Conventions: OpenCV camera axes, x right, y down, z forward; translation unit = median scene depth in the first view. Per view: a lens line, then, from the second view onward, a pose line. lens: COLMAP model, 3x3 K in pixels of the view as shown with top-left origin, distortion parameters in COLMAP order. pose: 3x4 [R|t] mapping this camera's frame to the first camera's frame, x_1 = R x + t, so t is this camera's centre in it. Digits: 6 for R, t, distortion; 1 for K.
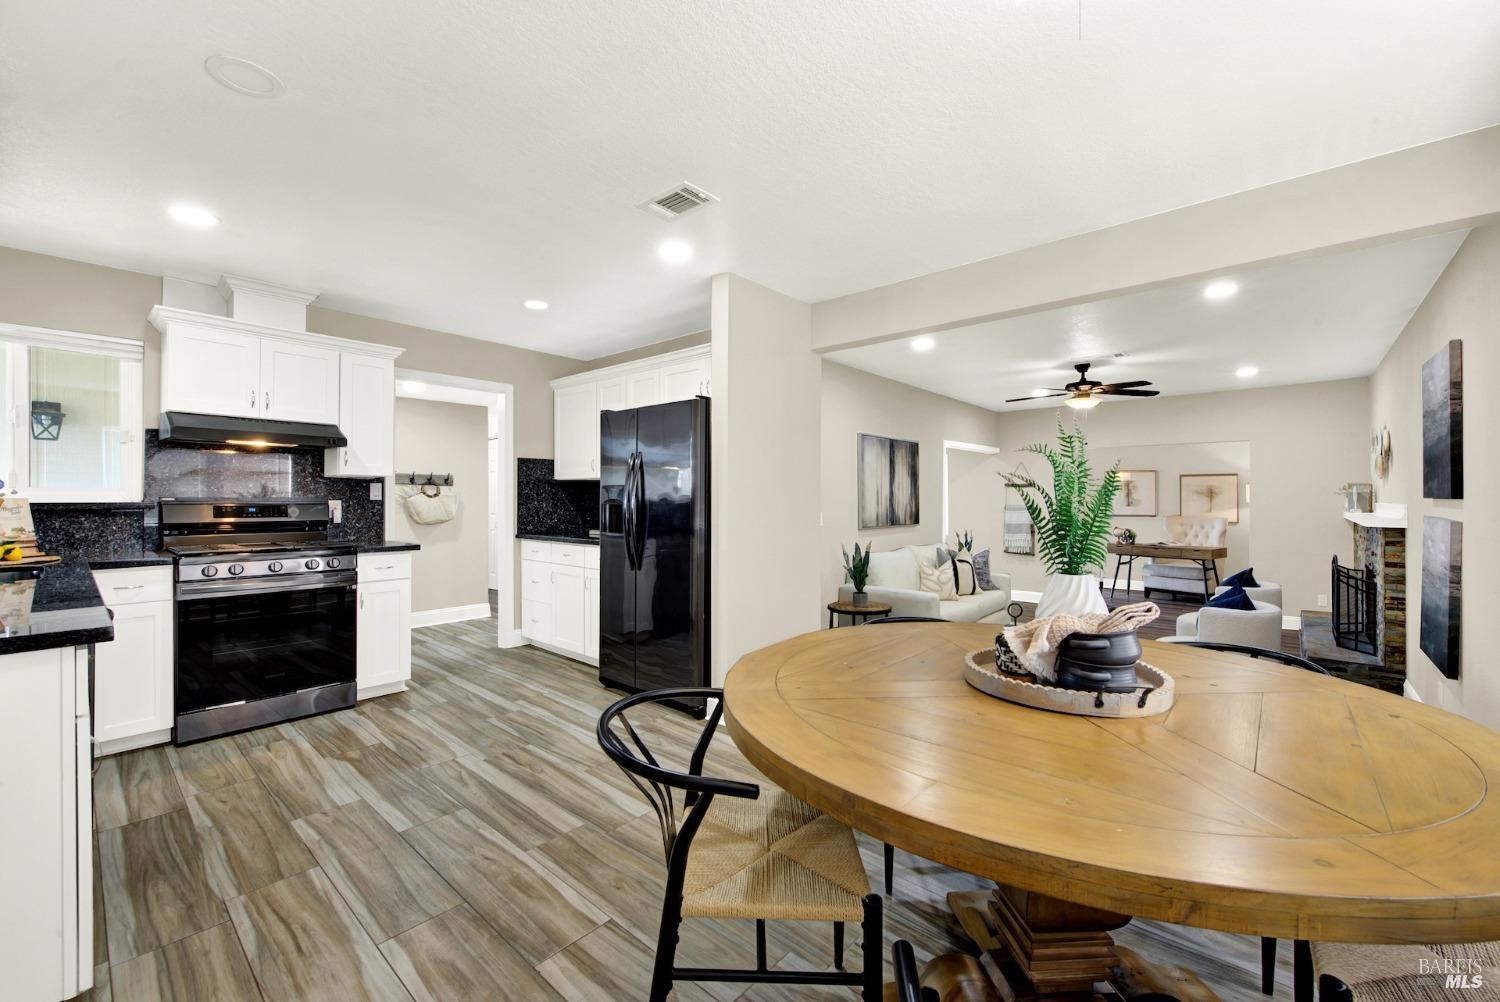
lens RADIAL K [[607.6, 0, 754.0], [0, 607.6, 500.2], [0, 0, 1]] dist [0.001343, -0.000017]
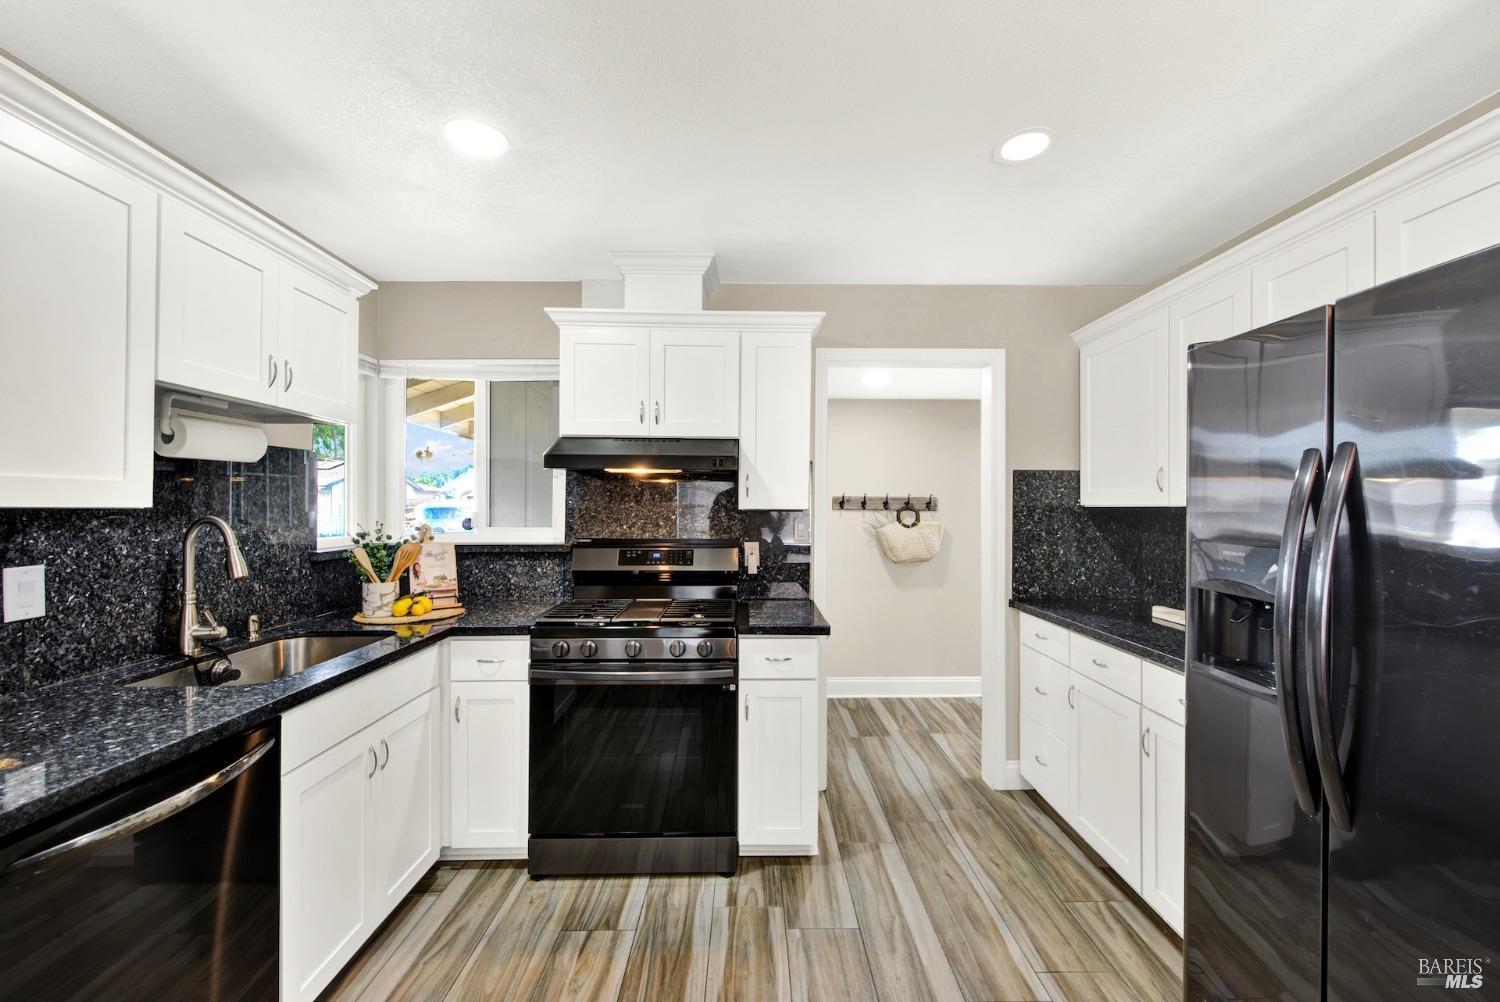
lens RADIAL K [[607.6, 0, 755.4], [0, 607.6, 504.8], [0, 0, 1]] dist [0.001343, -0.000017]
pose [[0.670700, -0.000567, -0.741728, -0.147078], [-0.003372, 0.999987, -0.003814, -0.042341], [0.741721, 0.005060, 0.670689, 0.520584]]
